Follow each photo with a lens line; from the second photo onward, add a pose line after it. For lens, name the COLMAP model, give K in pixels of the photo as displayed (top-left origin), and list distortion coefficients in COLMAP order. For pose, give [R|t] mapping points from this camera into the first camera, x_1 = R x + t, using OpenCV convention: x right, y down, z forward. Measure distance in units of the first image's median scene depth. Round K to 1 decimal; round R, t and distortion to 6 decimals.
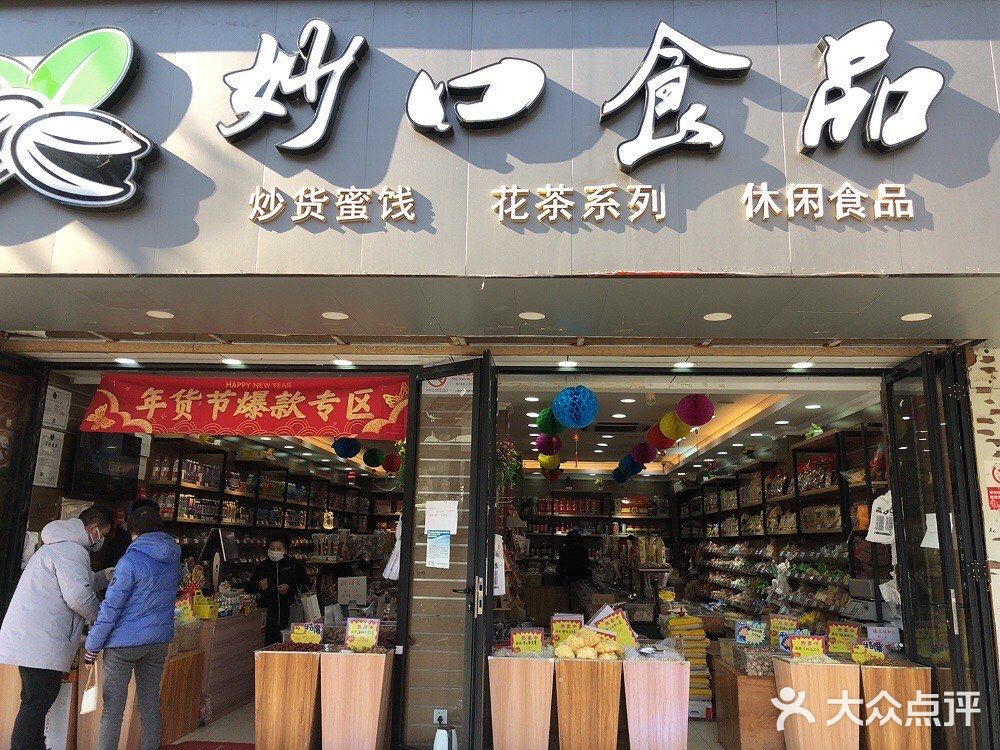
lens RADIAL K [[824.1, 0, 498.8], [0, 824.1, 364.4], [0, 0, 1]] dist [0.029659, -0.011611]
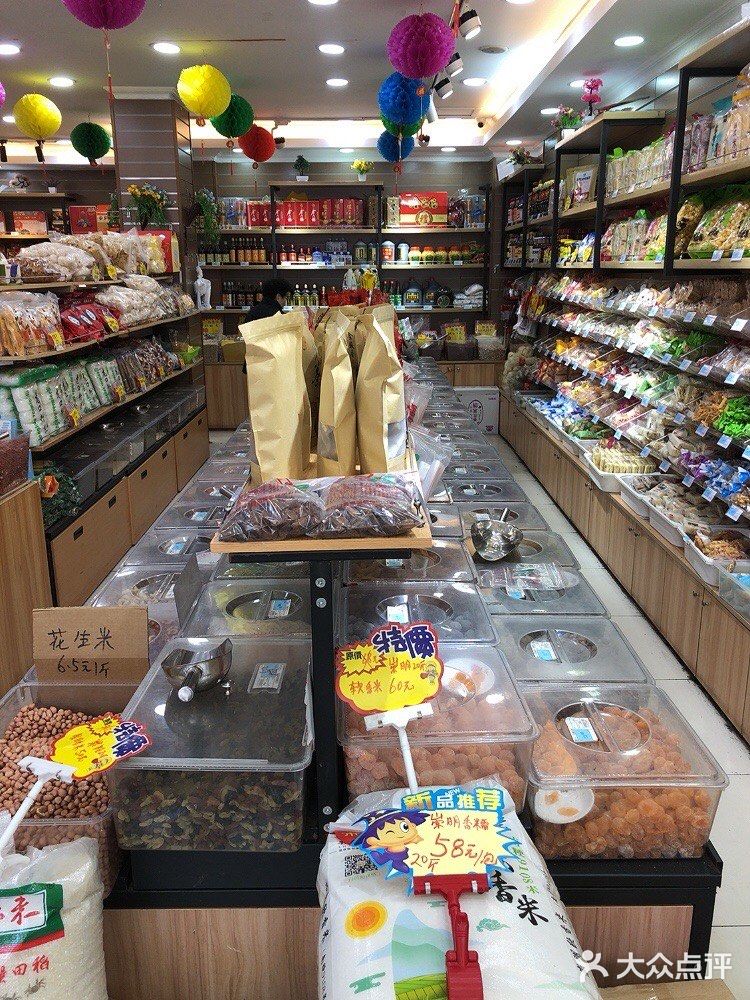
lens RADIAL K [[824.1, 0, 369.2], [0, 824.1, 494.1], [0, 0, 1]] dist [0.029659, -0.011611]
pose [[0.998033, -0.040846, 0.047554, 0.263232], [0.014172, 0.885950, 0.463564, 0.234411], [-0.061065, -0.461978, 0.884786, 1.204969]]
